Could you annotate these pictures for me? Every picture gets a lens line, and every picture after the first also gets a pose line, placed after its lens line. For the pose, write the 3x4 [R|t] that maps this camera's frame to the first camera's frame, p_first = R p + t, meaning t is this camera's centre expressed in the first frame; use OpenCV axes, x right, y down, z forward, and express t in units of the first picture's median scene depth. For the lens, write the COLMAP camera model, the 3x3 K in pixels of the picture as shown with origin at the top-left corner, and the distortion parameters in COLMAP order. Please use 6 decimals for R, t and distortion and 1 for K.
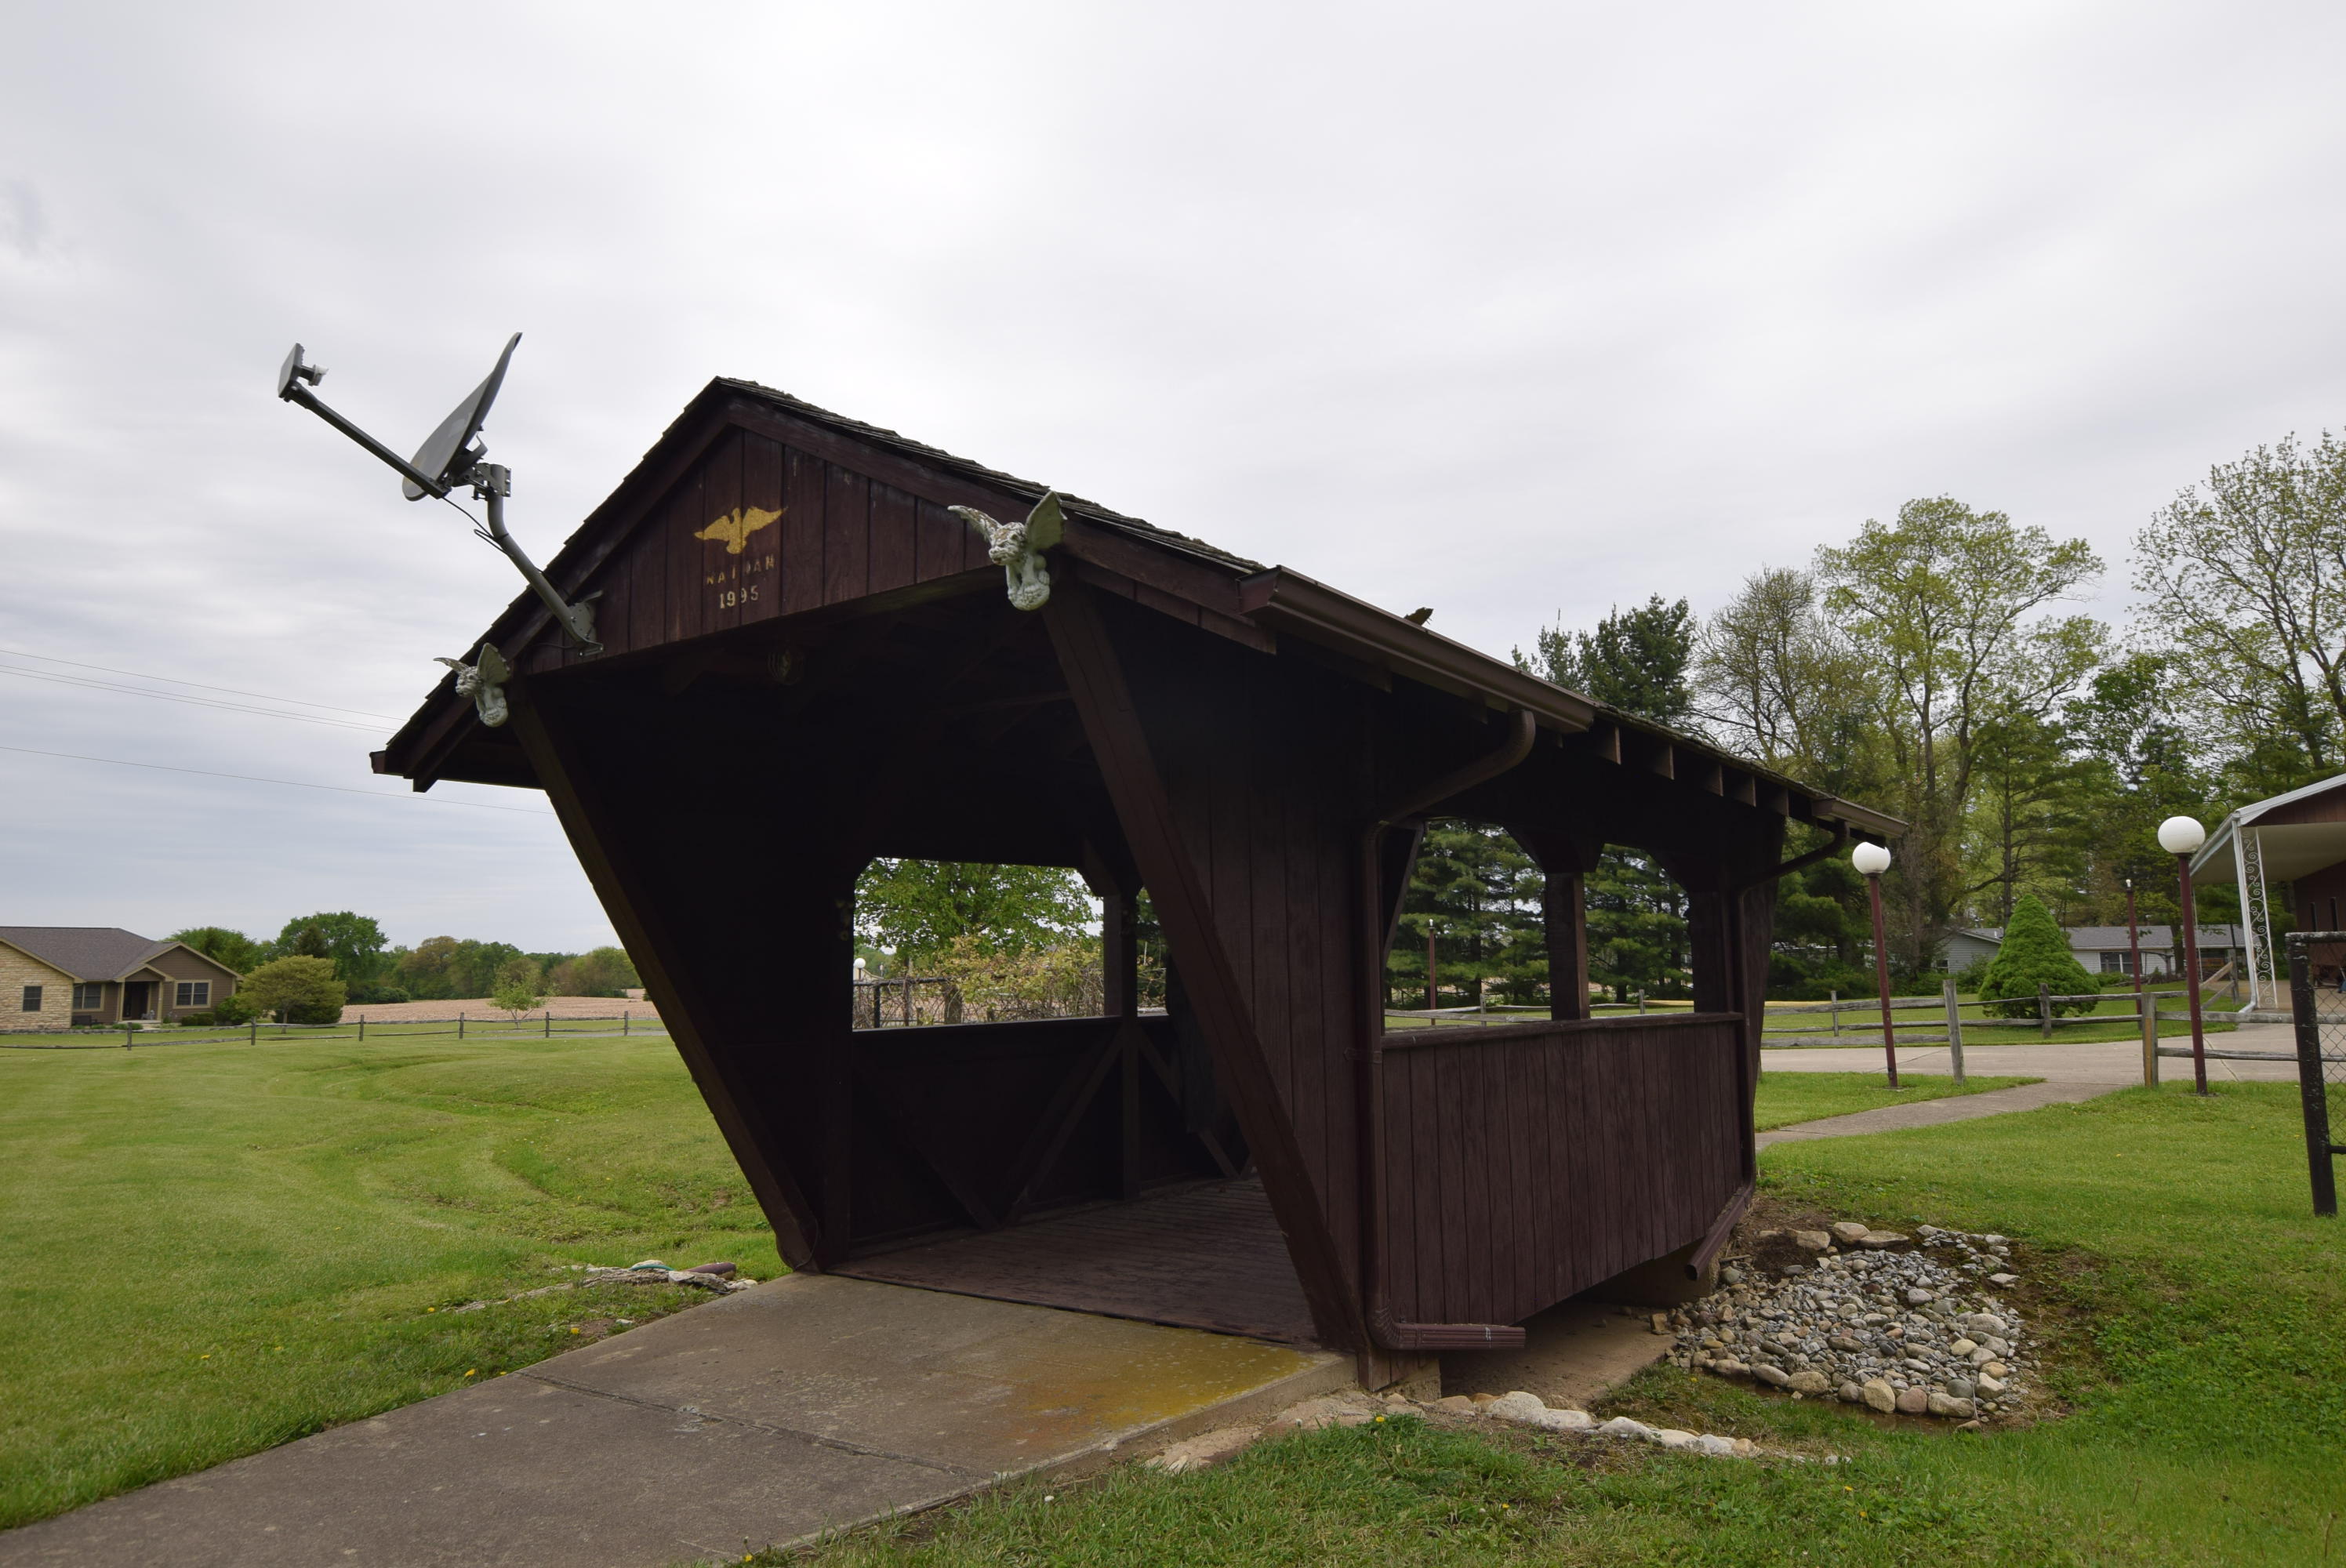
lens RADIAL K [[1488.5, 0, 1171.1], [0, 1488.5, 782.3], [0, 0, 1]] dist [0.050406, 0.000296]
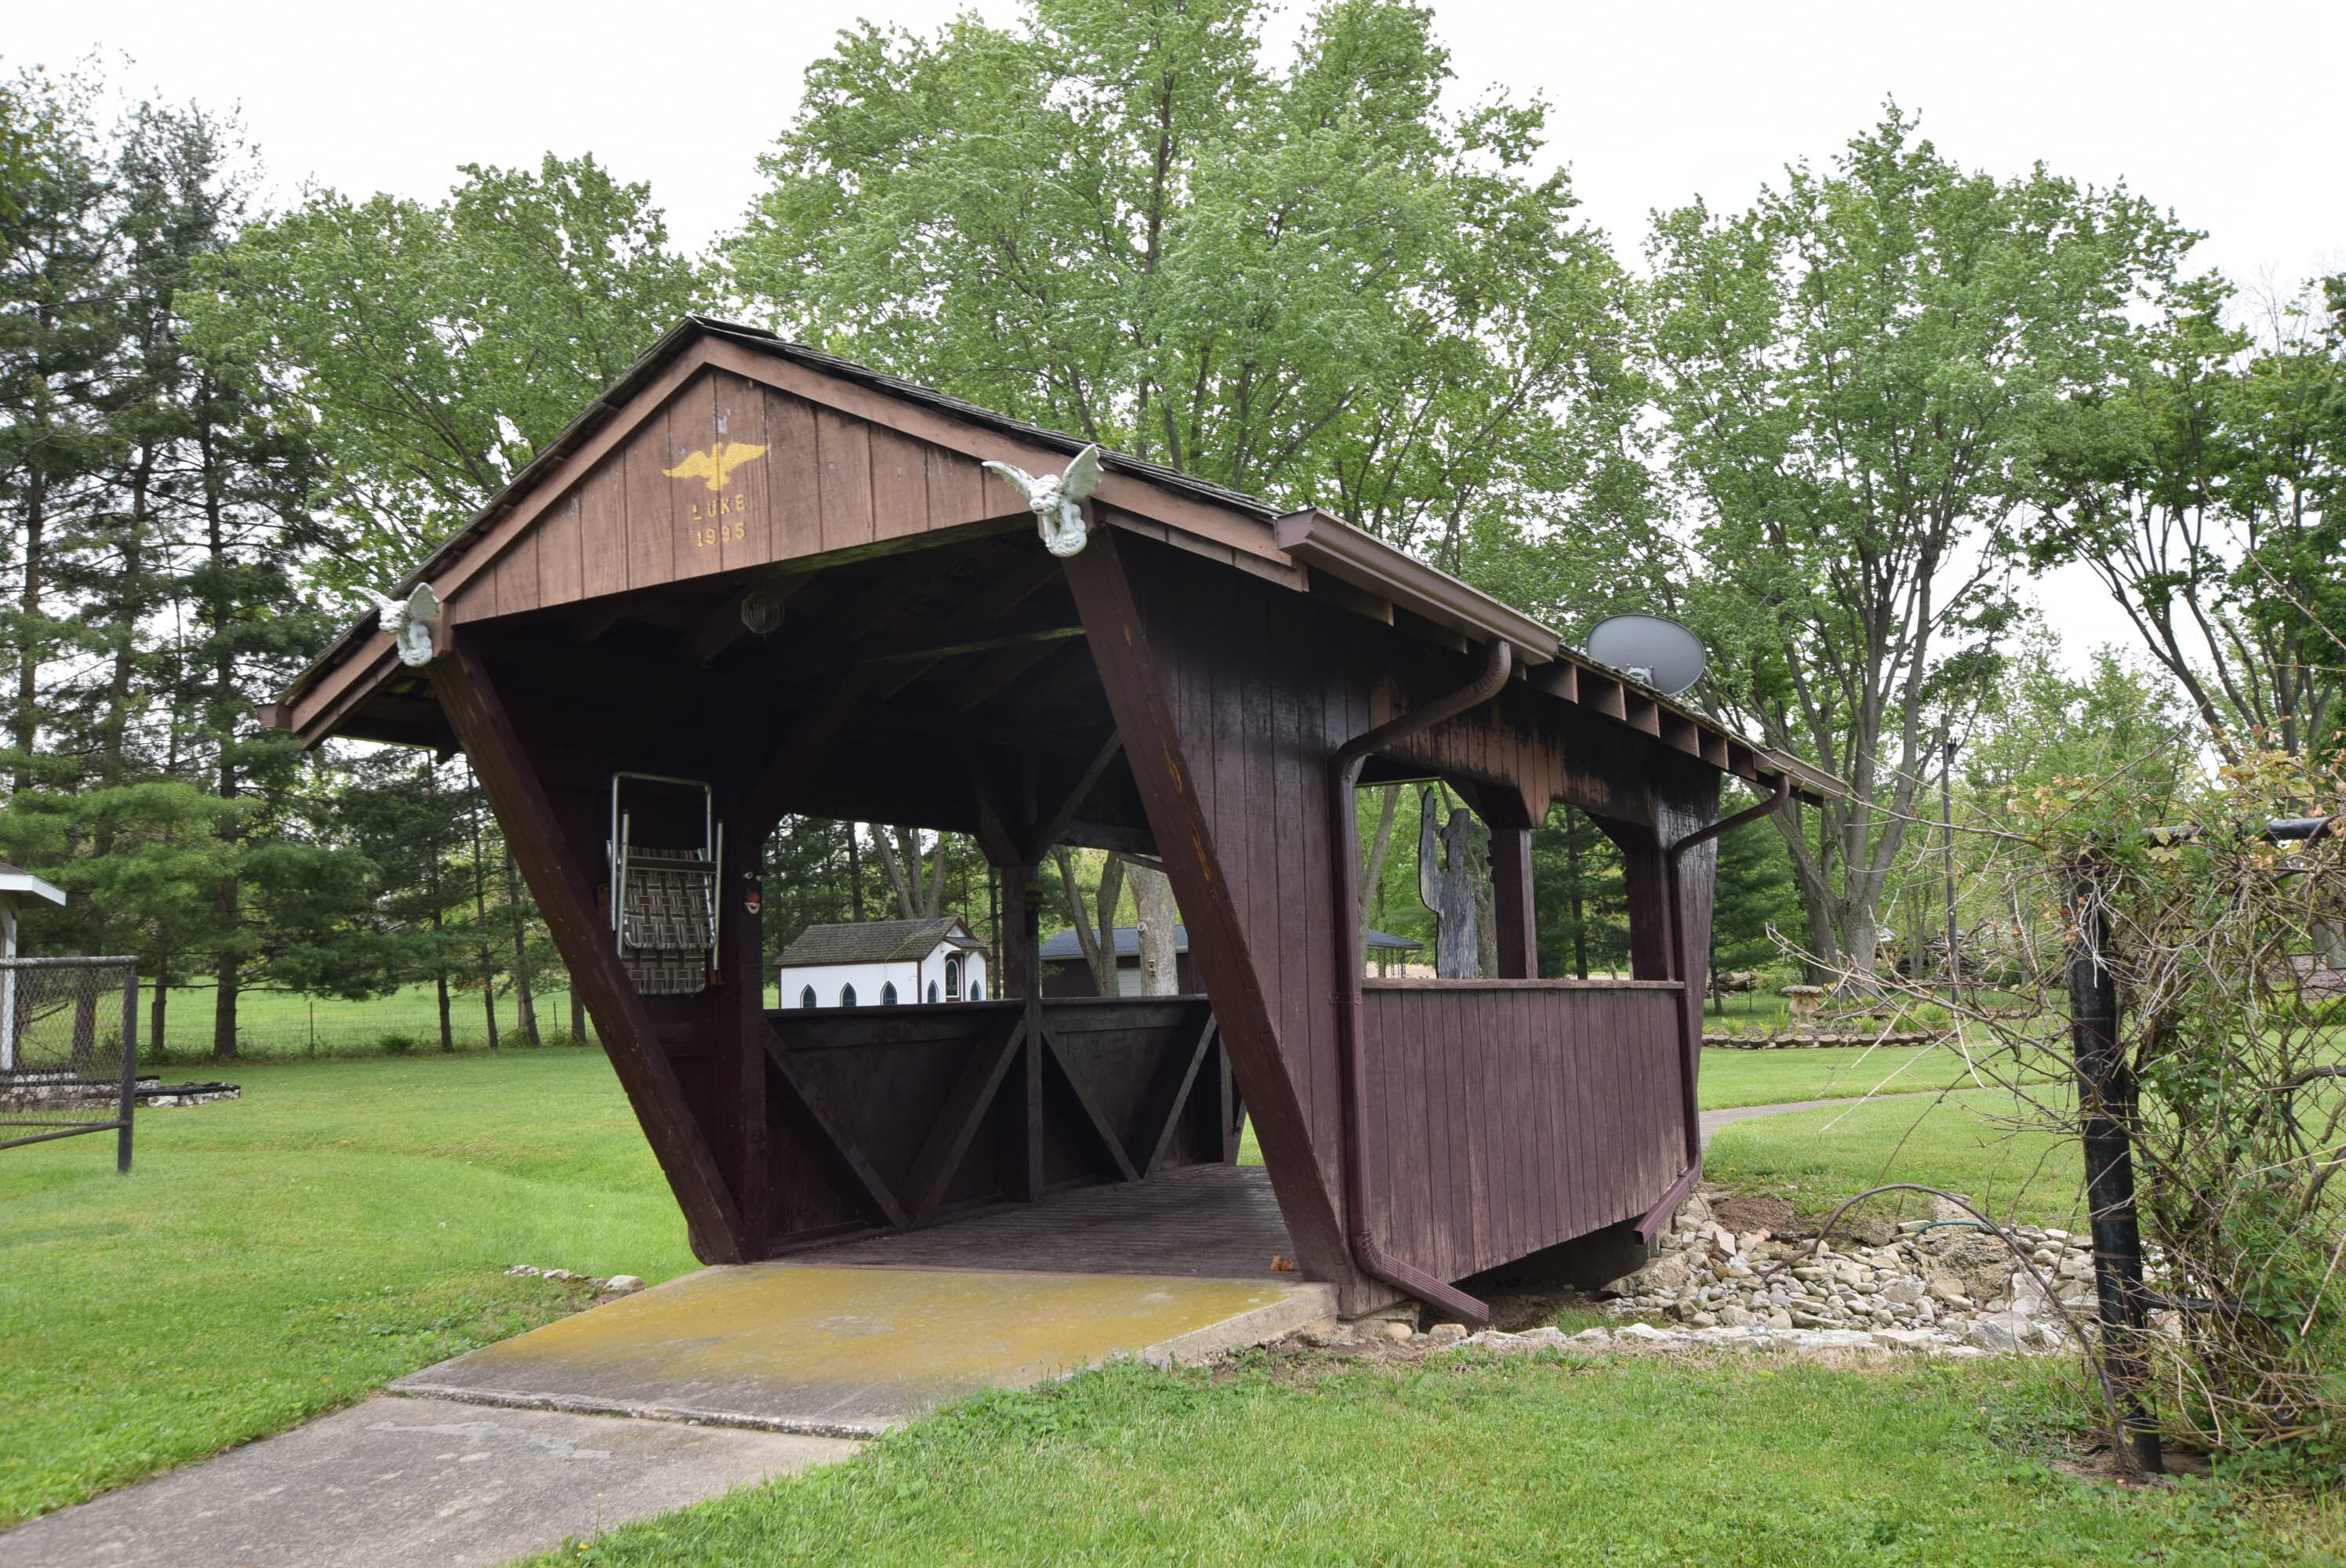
lens RADIAL K [[2038.8, 0, 1172.9], [0, 2038.8, 786.2], [0, 0, 1]] dist [-0.003743, 0.000358]
pose [[0.992121, -0.014741, 0.124414, -0.163385], [0.010282, 0.999284, 0.036410, -0.005865], [-0.124861, -0.034844, 0.991562, -0.347304]]
